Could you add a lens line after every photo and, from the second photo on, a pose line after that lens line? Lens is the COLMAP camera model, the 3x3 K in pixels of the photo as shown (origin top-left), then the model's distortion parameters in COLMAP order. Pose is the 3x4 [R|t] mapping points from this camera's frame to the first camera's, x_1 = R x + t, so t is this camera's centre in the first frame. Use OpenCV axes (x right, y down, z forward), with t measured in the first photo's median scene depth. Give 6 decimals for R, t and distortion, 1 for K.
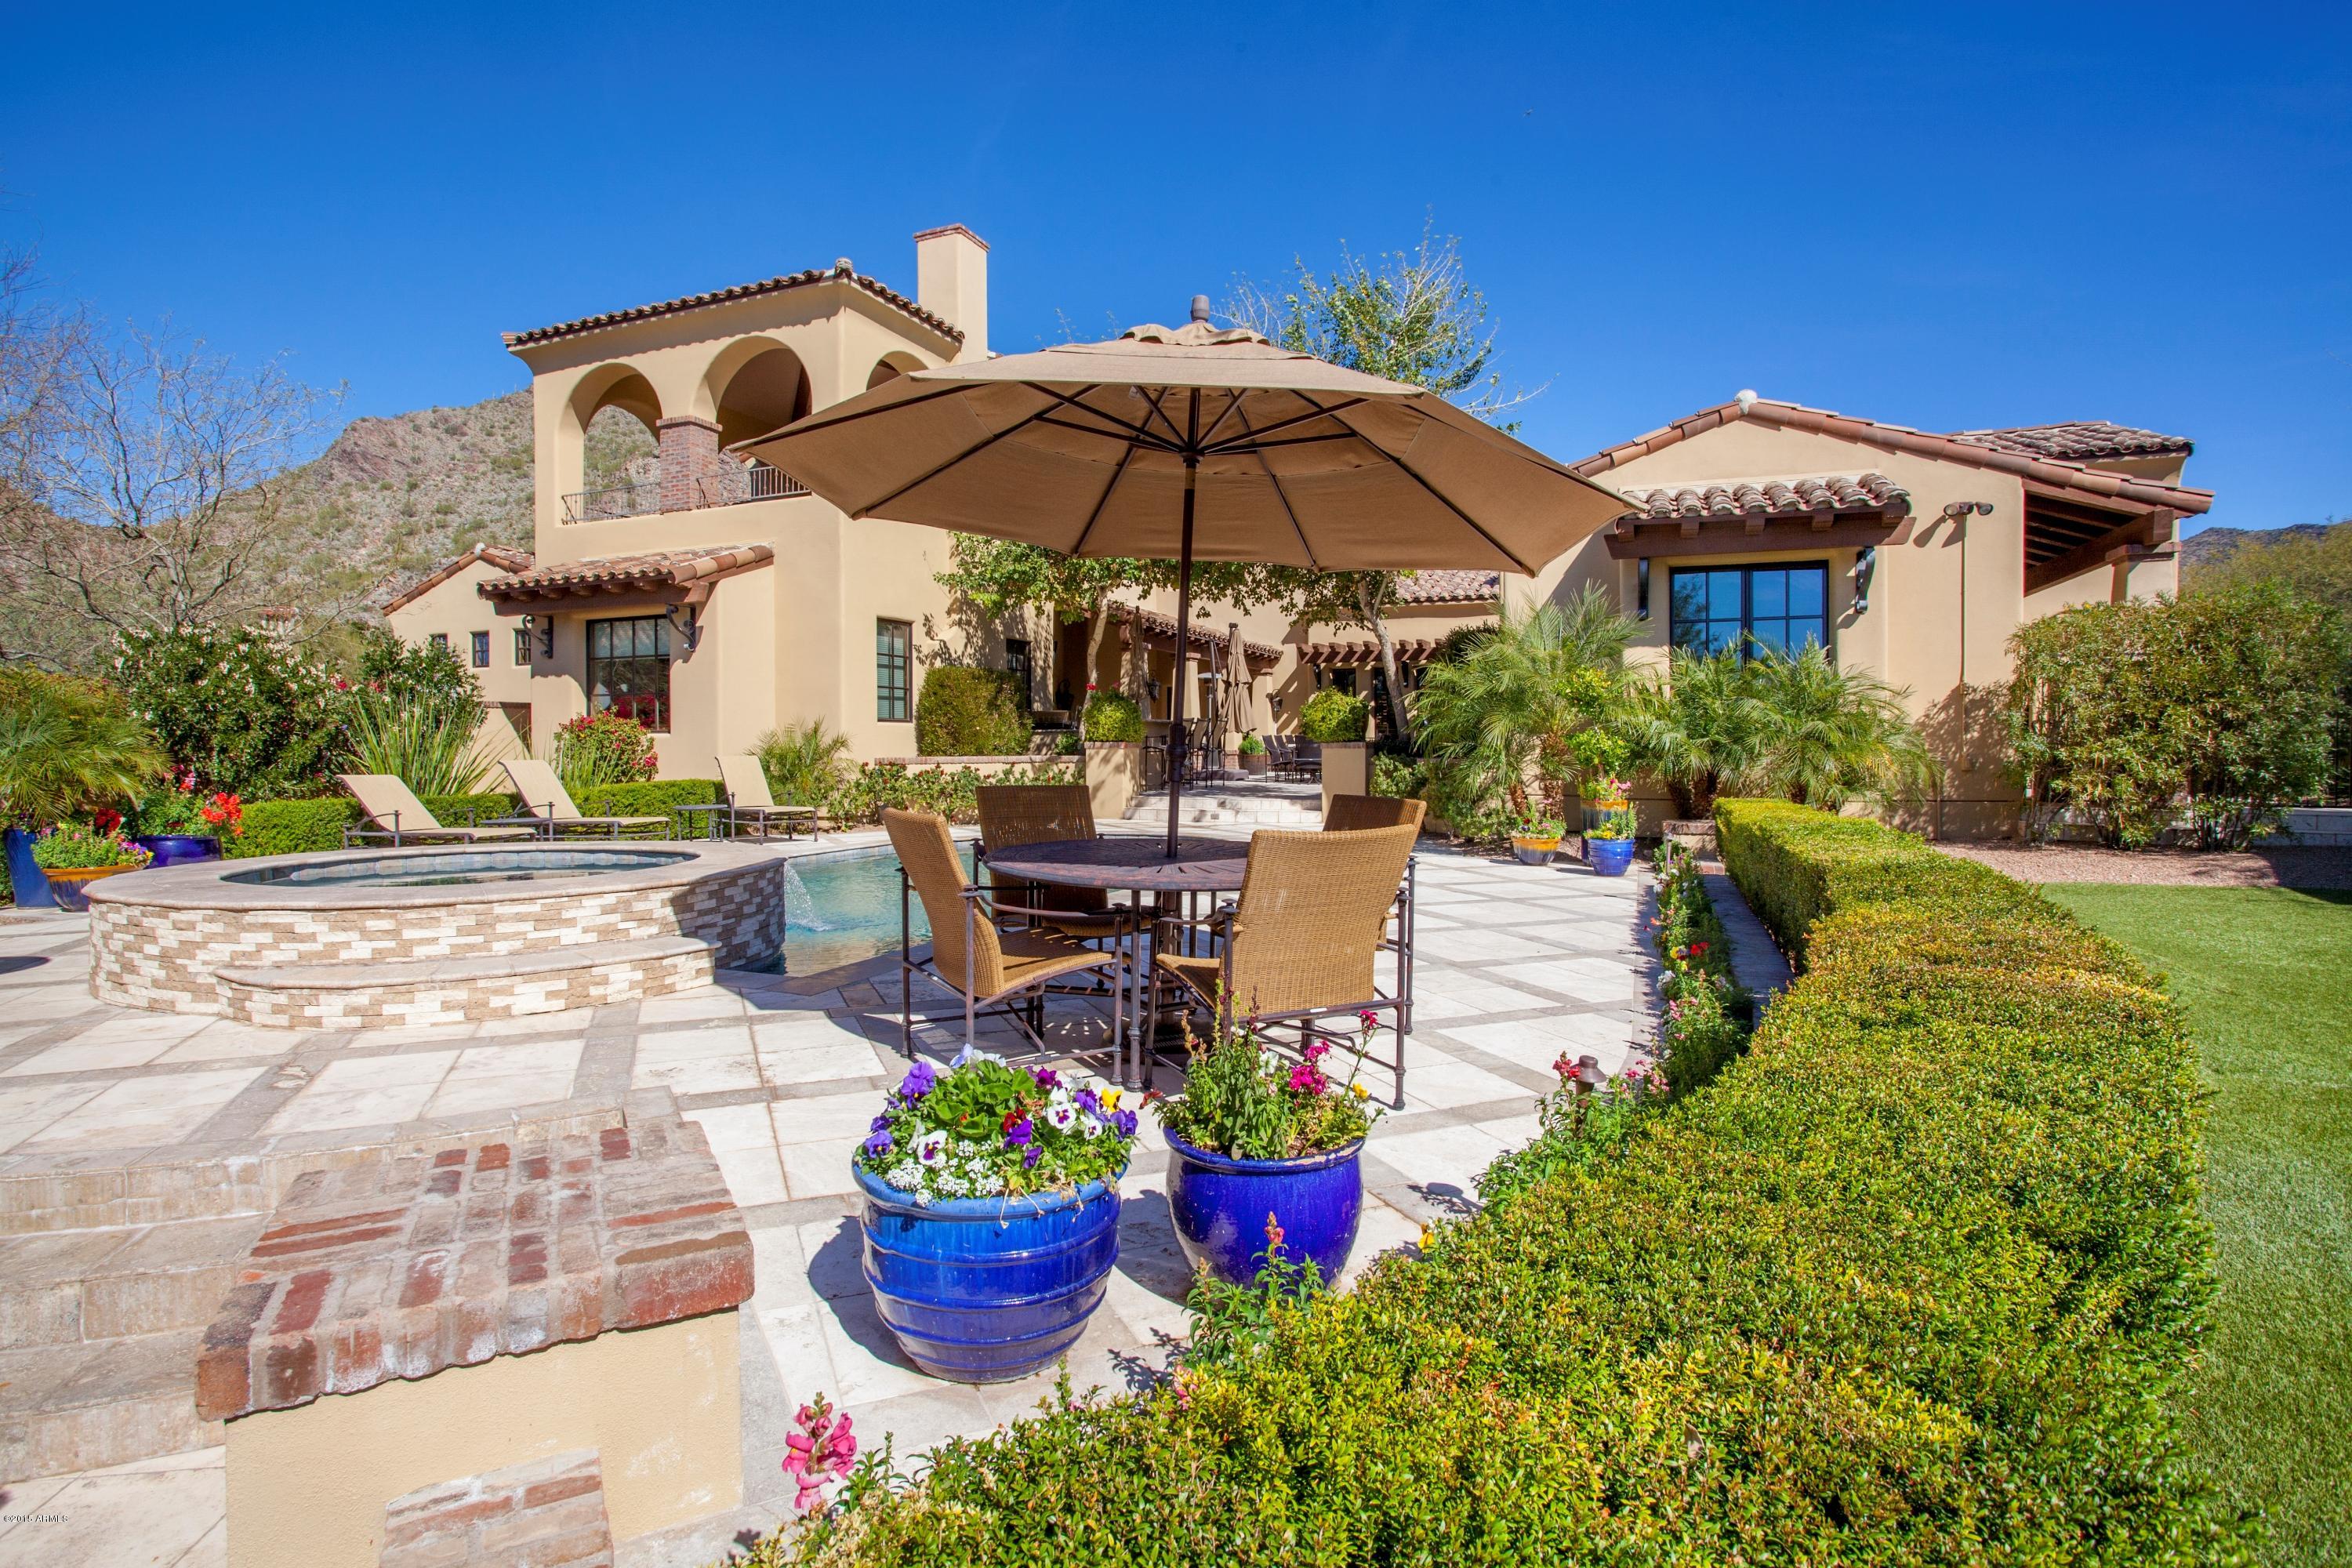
lens RADIAL K [[1135.8, 0, 1136.4], [0, 1135.8, 773.5], [0, 0, 1]] dist [-0.024103, -0.000134]
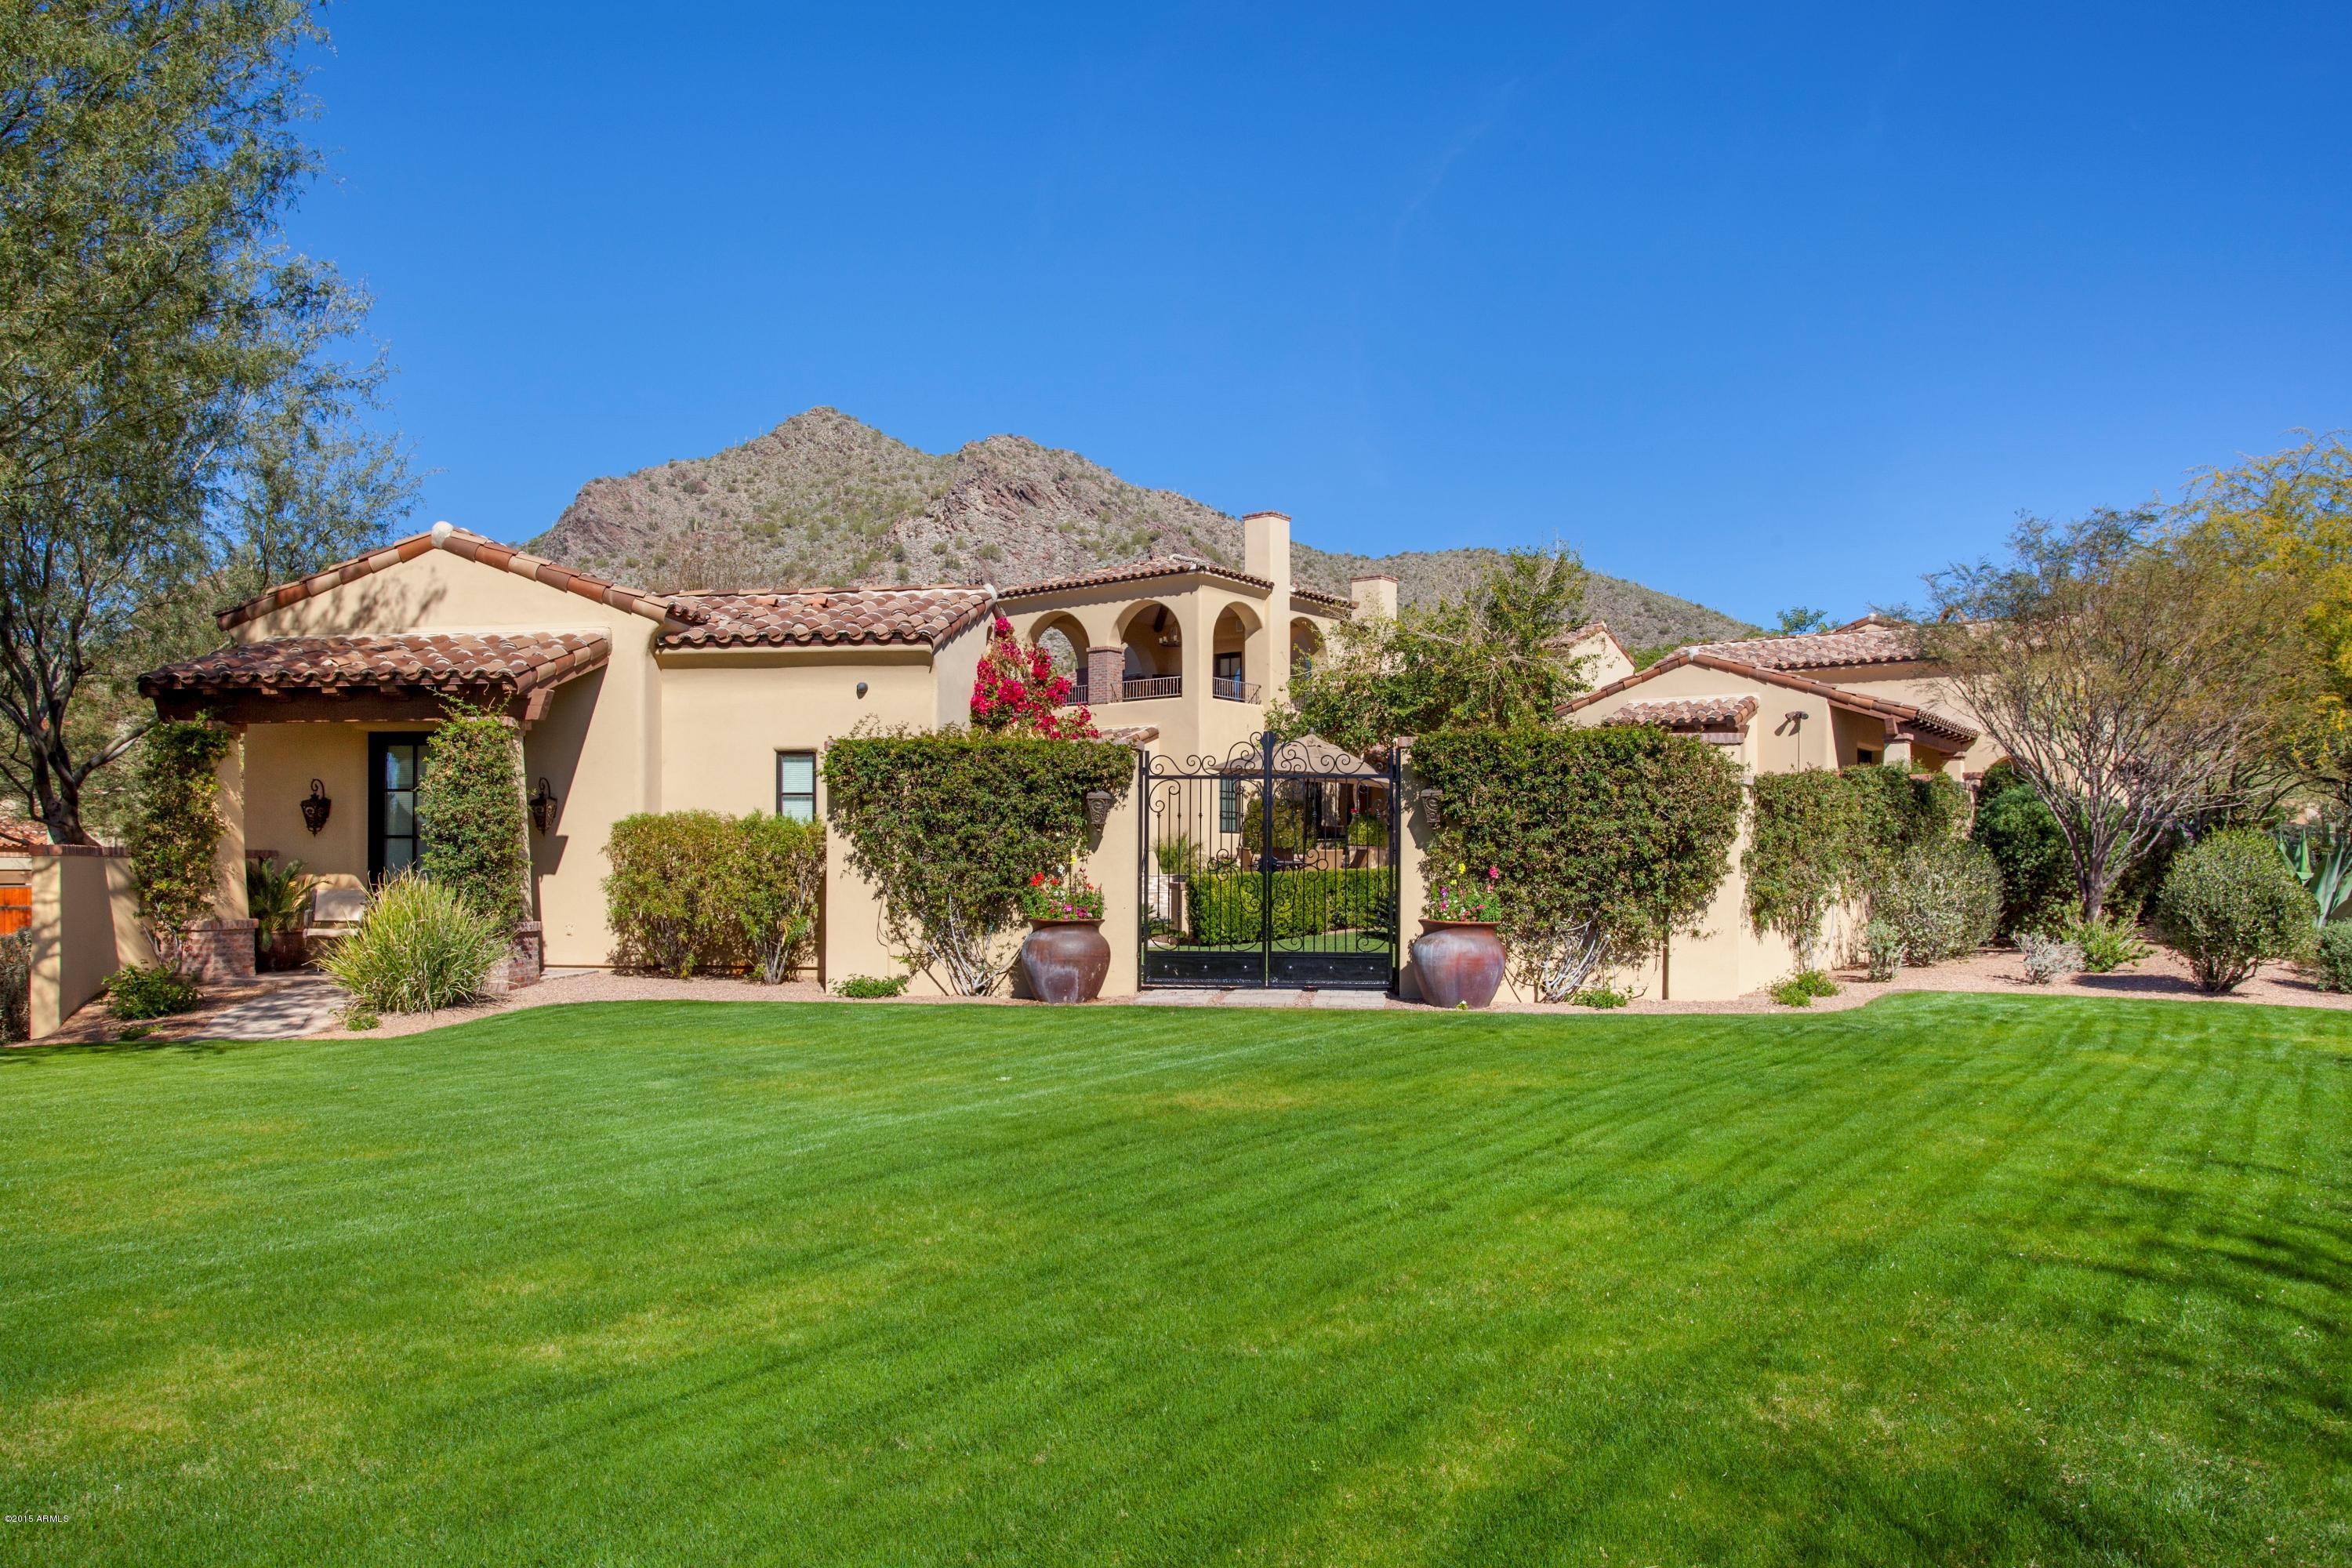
lens RADIAL K [[1671.6, 0, 1177.4], [0, 1671.6, 791.8], [0, 0, 1]] dist [-0.004409, -0.000372]
pose [[0.973776, -0.007817, -0.227375, 0.252466], [-0.009075, 0.997280, -0.073150, 0.069685], [0.227328, 0.073295, 0.971056, -1.311079]]
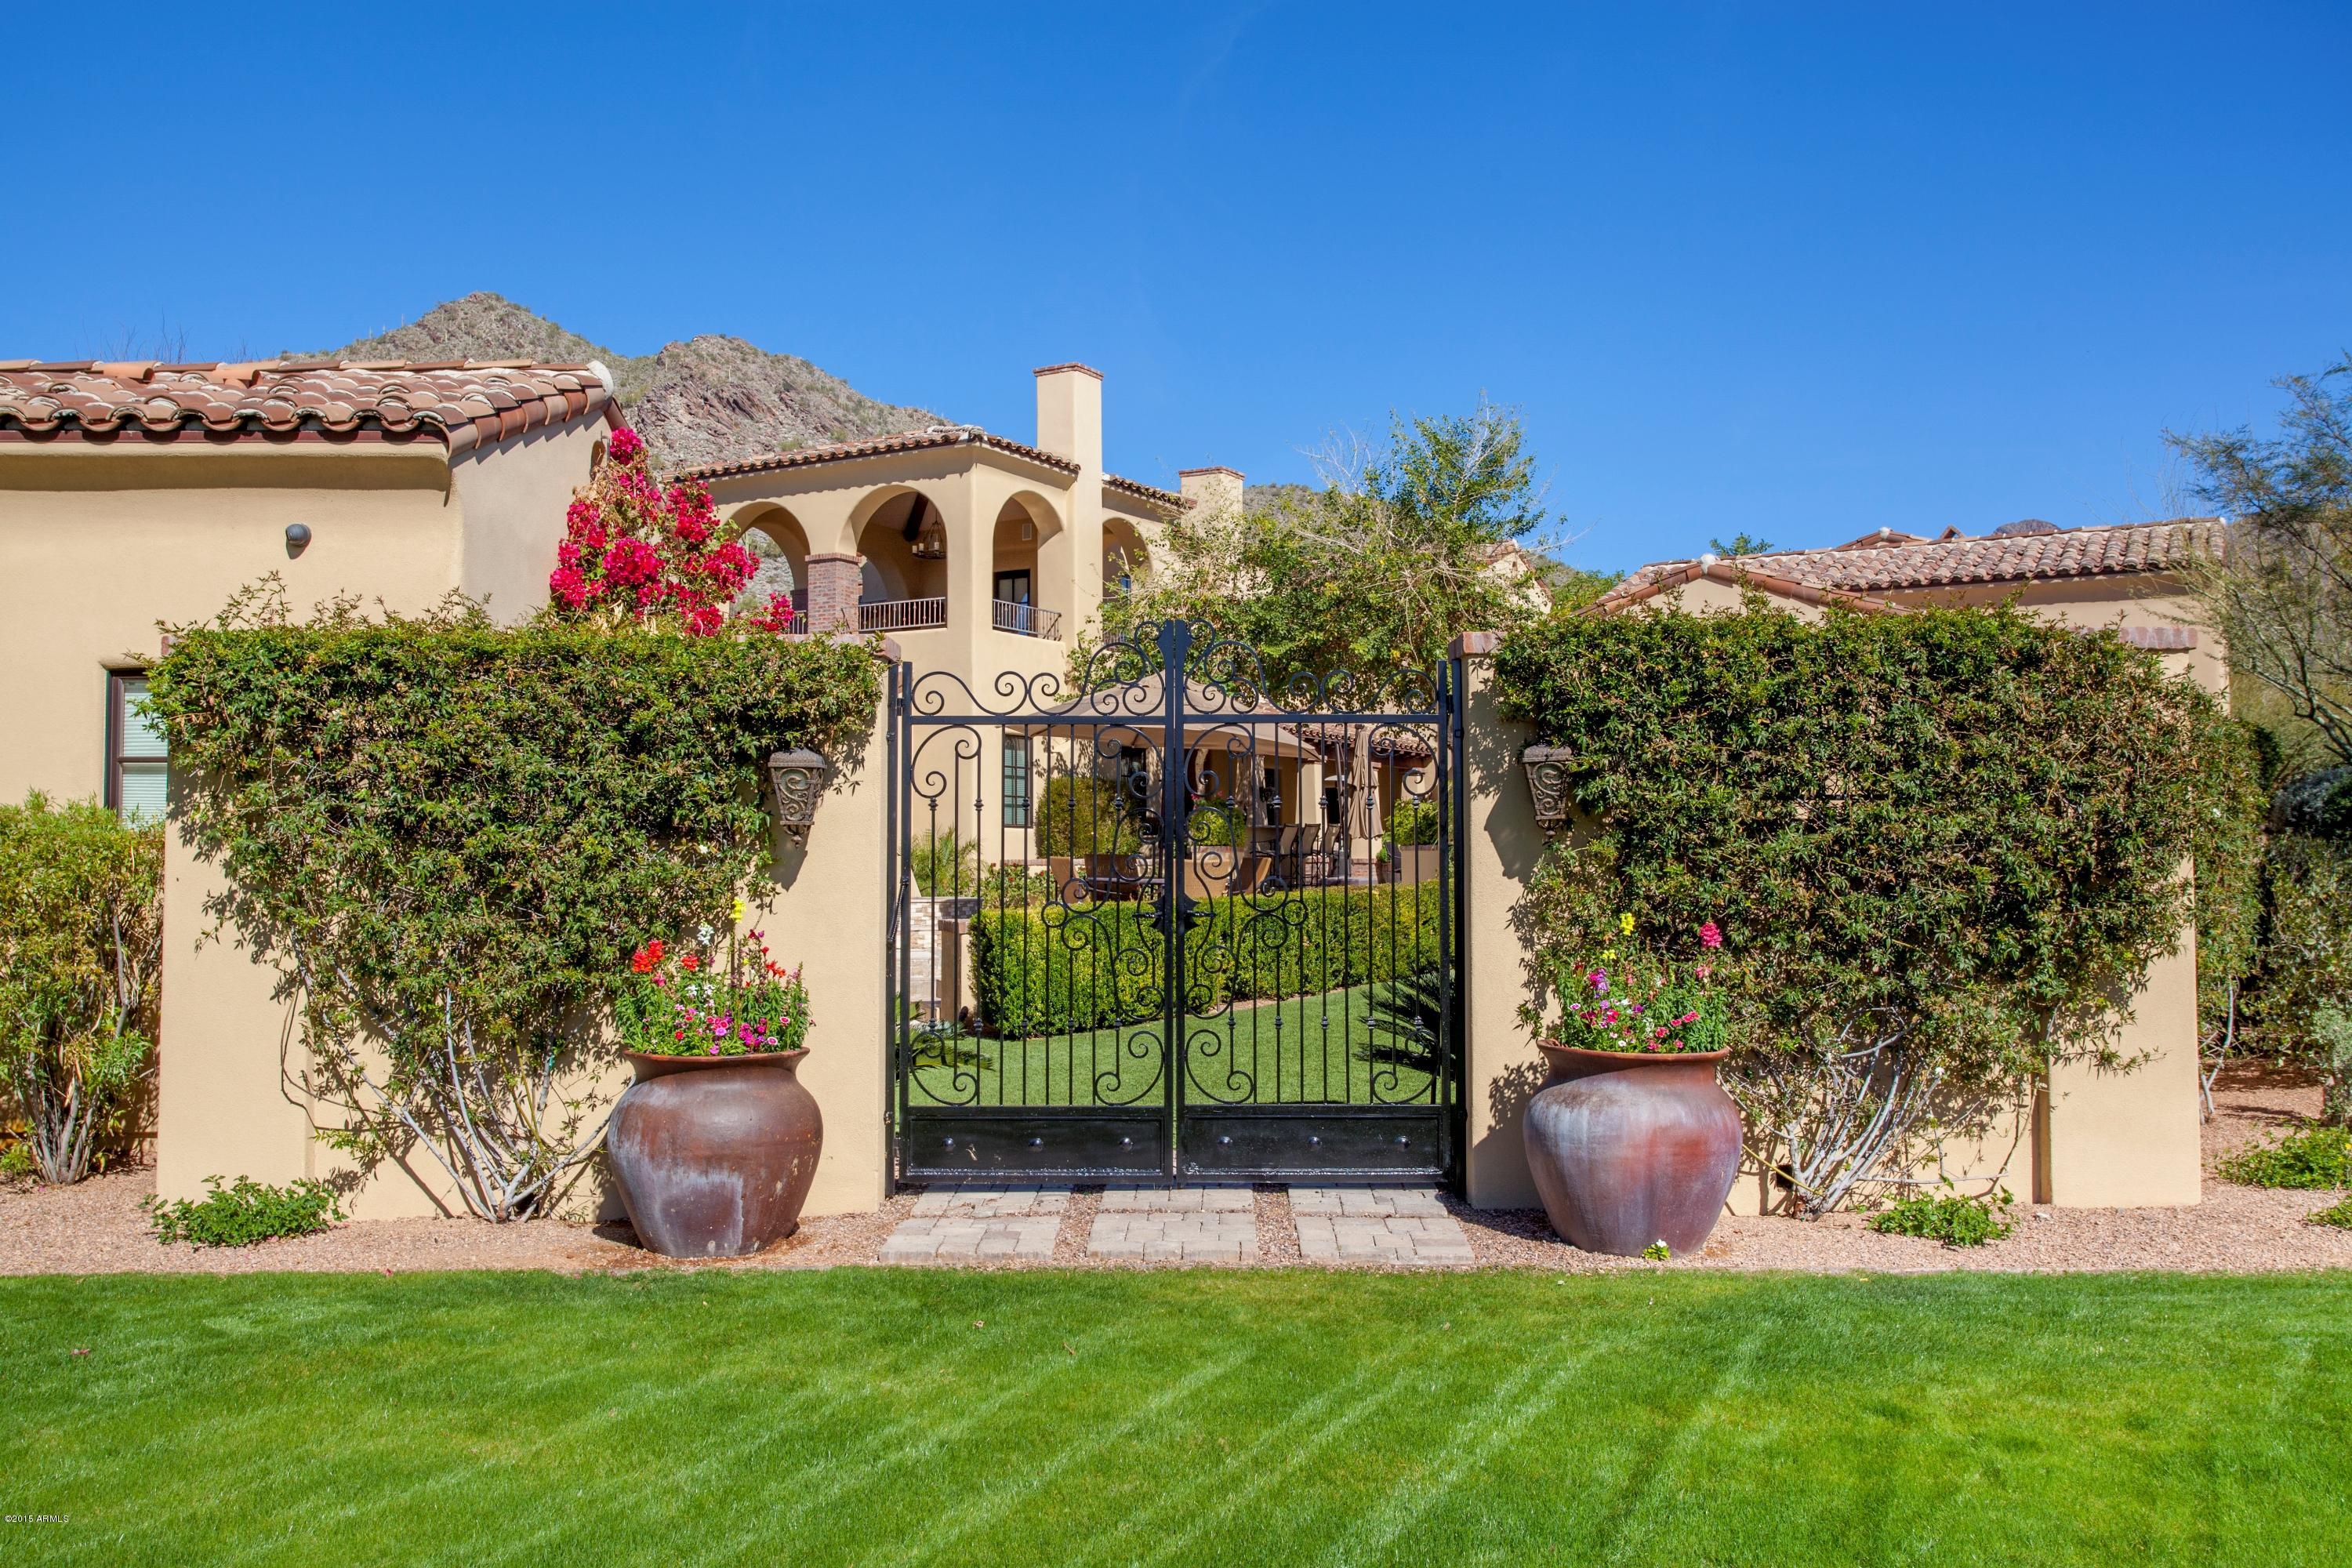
lens RADIAL K [[1987.1, 0, 1152.3], [0, 1987.1, 770.5], [0, 0, 1]] dist [-0.006923, 0.005644]
pose [[0.993168, -0.007894, -0.116425, 0.140706], [-0.000854, 0.997191, -0.074898, 0.042913], [0.116689, 0.074485, 0.990371, -0.886730]]
